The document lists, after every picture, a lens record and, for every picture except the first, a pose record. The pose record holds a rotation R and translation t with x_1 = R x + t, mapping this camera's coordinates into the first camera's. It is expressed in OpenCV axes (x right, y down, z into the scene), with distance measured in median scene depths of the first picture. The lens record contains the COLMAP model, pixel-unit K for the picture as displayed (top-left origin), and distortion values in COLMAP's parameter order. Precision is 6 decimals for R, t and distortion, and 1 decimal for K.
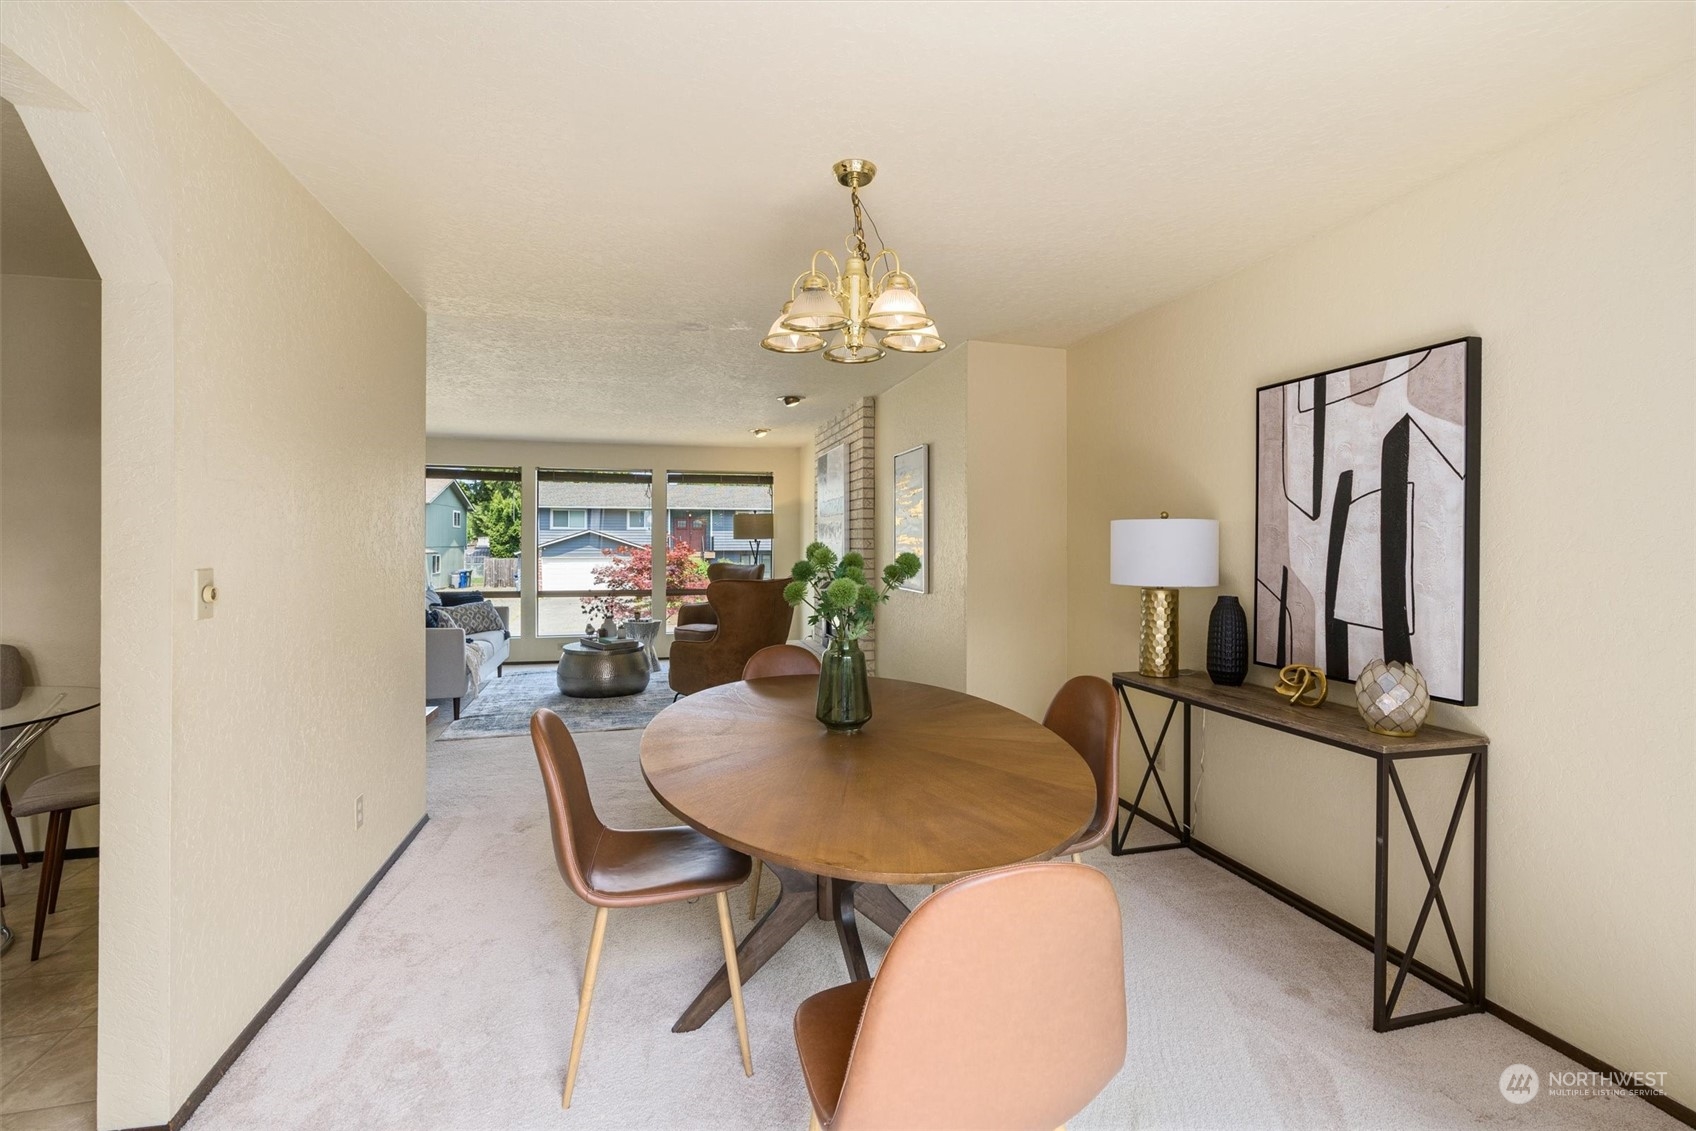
lens RADIAL K [[737.6, 0, 848.3], [0, 737.6, 548.5], [0, 0, 1]] dist [0.003134, 0.000527]
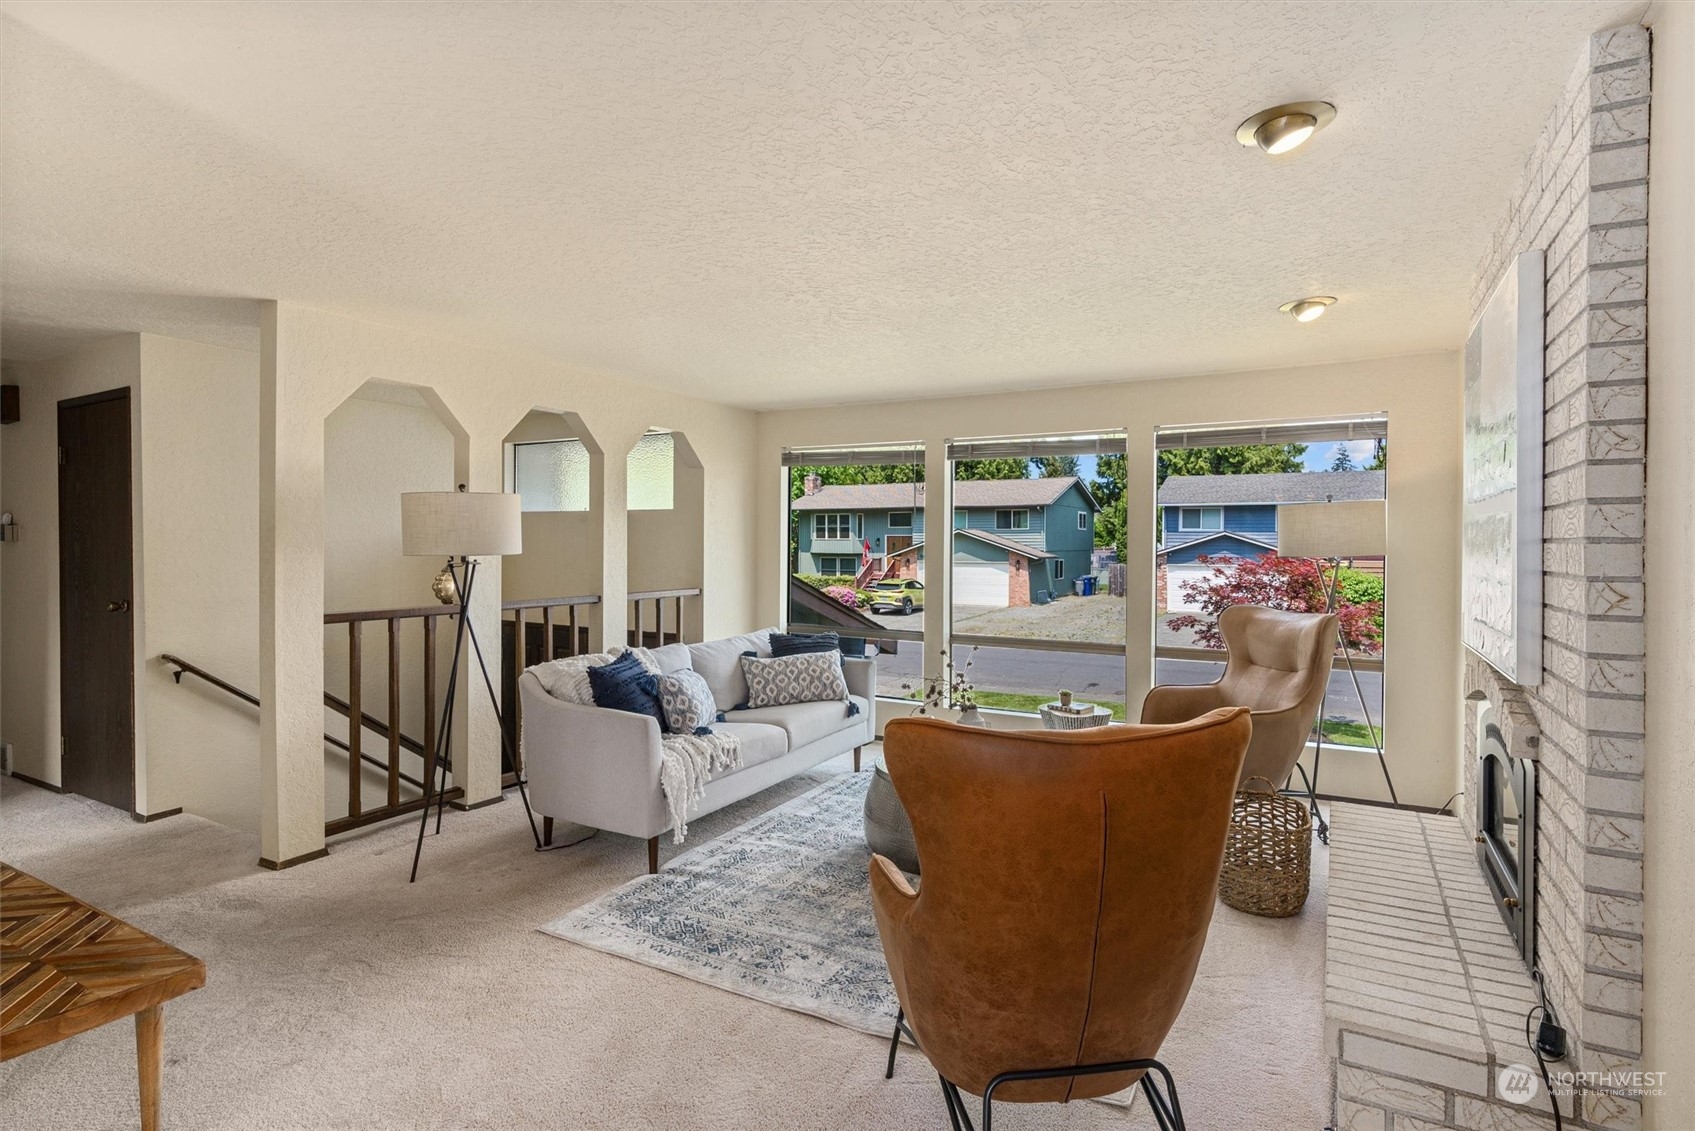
lens RADIAL K [[867.2, 0, 851.3], [0, 867.2, 556.4], [0, 0, 1]] dist [-0.000803, -0.000273]
pose [[0.733348, 0.011932, -0.679749, 0.037434], [-0.009954, 0.999927, 0.006814, -0.020448], [0.679781, 0.001769, 0.733413, 0.590766]]
